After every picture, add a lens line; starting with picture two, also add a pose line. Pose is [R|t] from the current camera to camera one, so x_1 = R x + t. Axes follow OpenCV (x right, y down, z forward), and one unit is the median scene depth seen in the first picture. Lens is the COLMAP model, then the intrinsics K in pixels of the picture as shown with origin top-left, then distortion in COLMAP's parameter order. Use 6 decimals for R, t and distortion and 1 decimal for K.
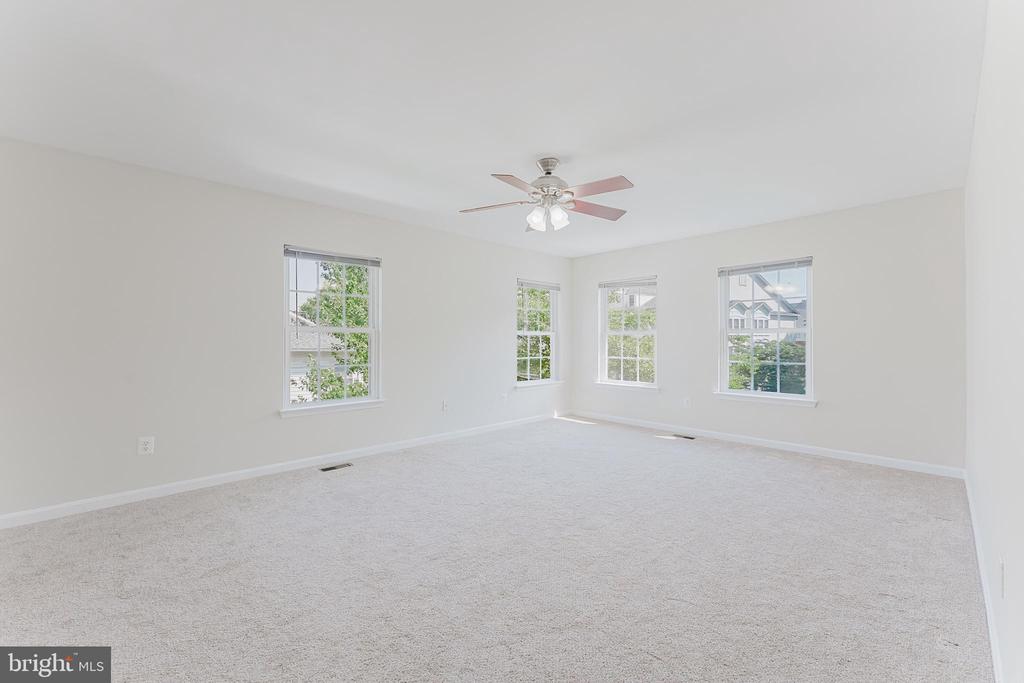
lens RADIAL K [[410.8, 0, 512.0], [0, 410.8, 341.5], [0, 0, 1]] dist [0.000012, -0.000005]
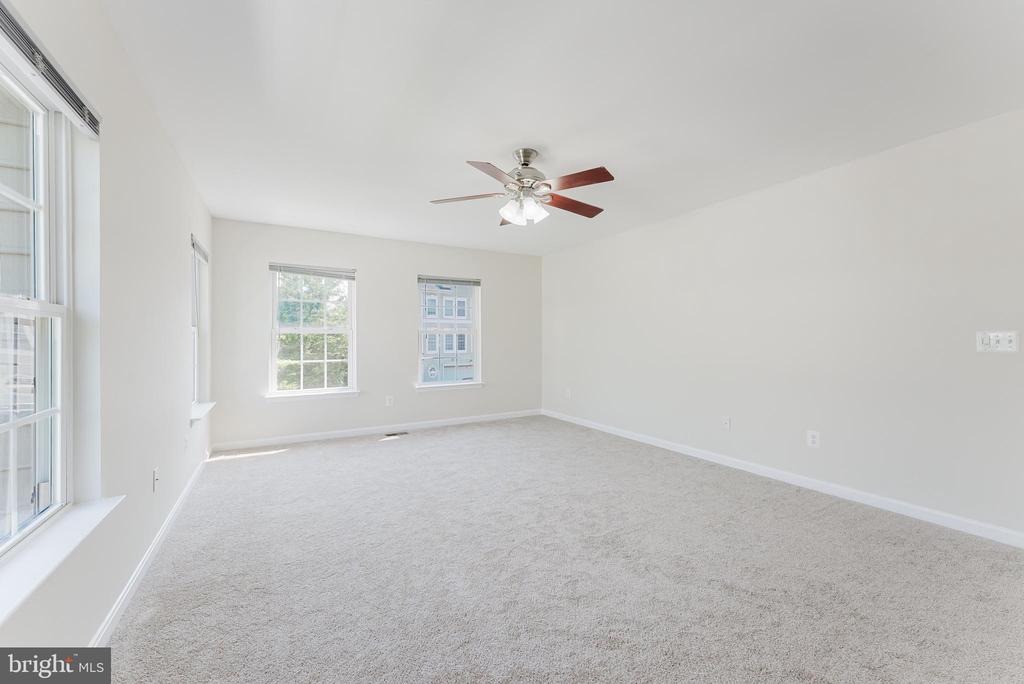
lens RADIAL K [[410.8, 0, 512.0], [0, 410.8, 342.0], [0, 0, 1]] dist [0.000012, -0.000005]
pose [[0.232450, -0.003720, 0.972601, -0.443550], [0.001695, 0.999993, 0.003420, -0.000522], [-0.972607, 0.000854, 0.232454, 0.424431]]
